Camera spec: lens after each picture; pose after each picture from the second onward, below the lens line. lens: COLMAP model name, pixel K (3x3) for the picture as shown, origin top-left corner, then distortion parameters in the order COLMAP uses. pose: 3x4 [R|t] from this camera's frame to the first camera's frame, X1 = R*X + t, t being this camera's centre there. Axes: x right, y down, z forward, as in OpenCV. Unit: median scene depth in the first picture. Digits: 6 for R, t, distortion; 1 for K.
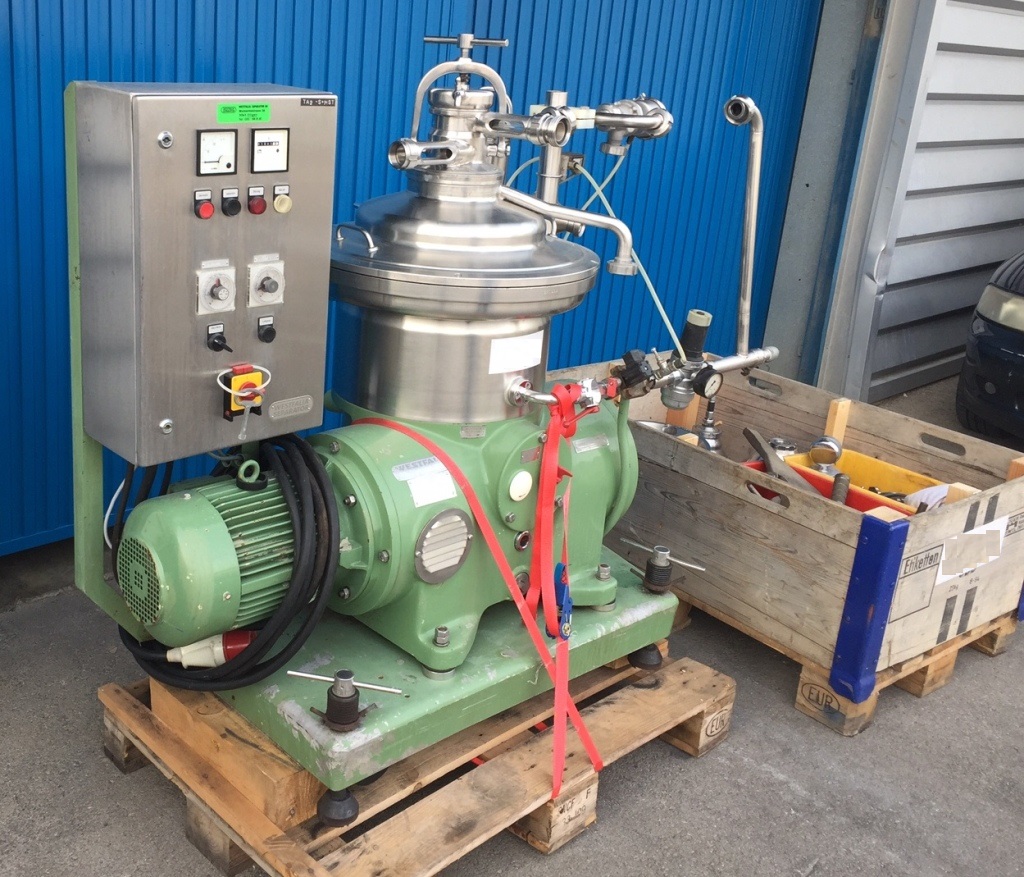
lens RADIAL K [[1199.0, 0, 511.5], [0, 1199.0, 436.8], [0, 0, 1]] dist [-0.034051, 0.000000]
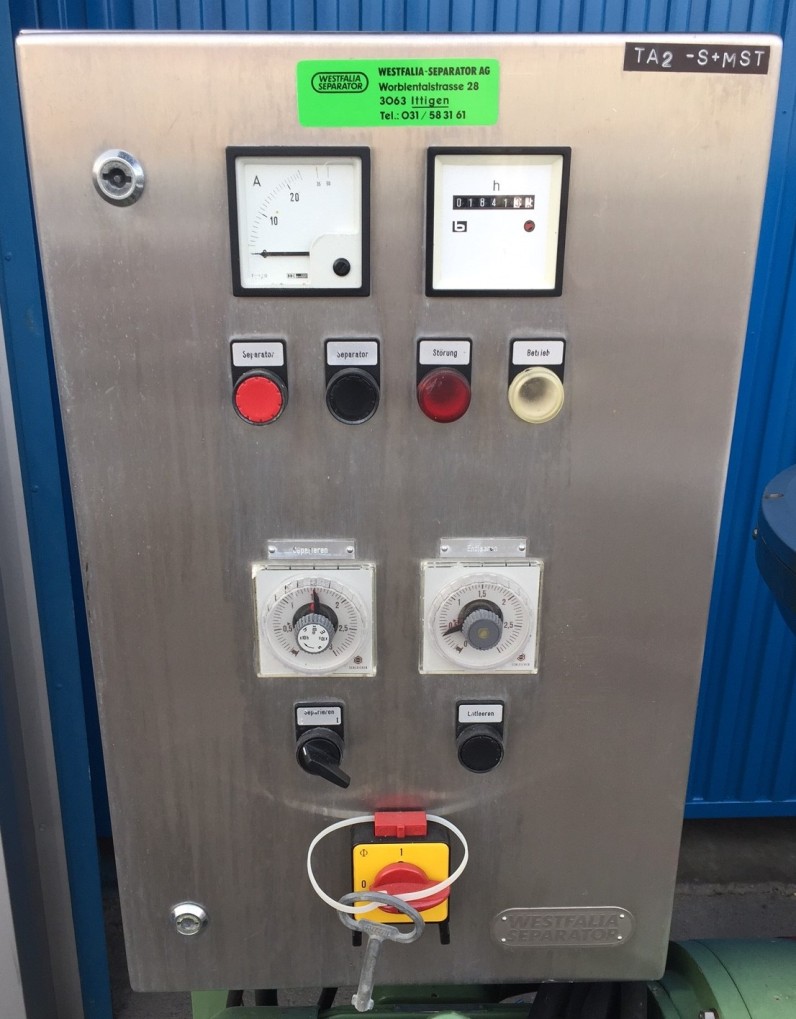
lens RADIAL K [[1050.5, 0, 398.6], [0, 1050.5, 510.4], [0, 0, 1]] dist [0.042214, 0.000000]
pose [[0.732503, 0.167668, -0.659793, -0.028083], [-0.186437, 0.981549, 0.042450, -0.173246], [0.654737, 0.091915, 0.750247, 0.782597]]
